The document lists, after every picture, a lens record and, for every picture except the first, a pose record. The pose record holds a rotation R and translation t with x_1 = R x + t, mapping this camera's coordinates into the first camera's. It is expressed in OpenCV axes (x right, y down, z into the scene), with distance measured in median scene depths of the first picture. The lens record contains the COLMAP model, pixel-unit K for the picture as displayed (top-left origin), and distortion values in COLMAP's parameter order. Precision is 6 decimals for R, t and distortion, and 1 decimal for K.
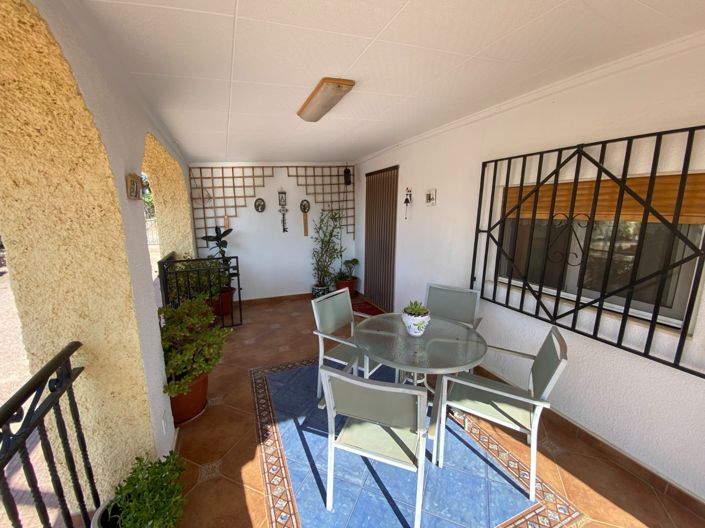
lens RADIAL K [[279.5, 0, 348.8], [0, 279.5, 267.3], [0, 0, 1]] dist [-0.020427, -0.005897]
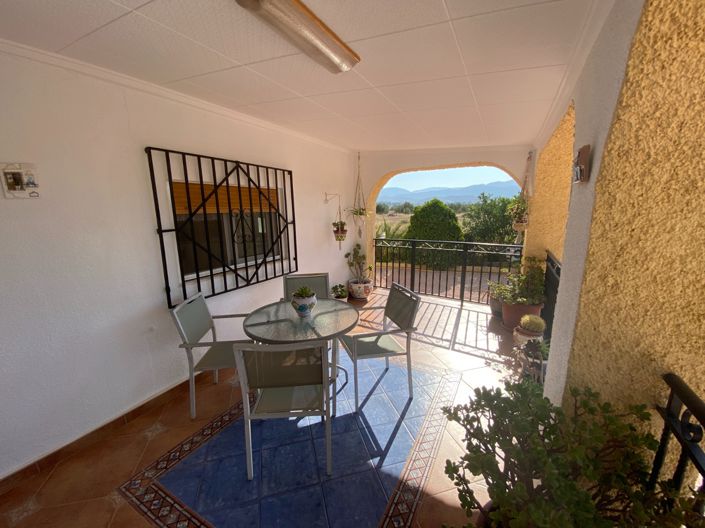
lens RADIAL K [[281.9, 0, 349.8], [0, 281.9, 262.9], [0, 0, 1]] dist [0.001355, 0.000204]
pose [[-0.585655, -0.157553, 0.795100, -0.701947], [0.165218, 0.937130, 0.307393, -0.267834], [-0.793543, 0.311391, -0.522804, 1.313843]]
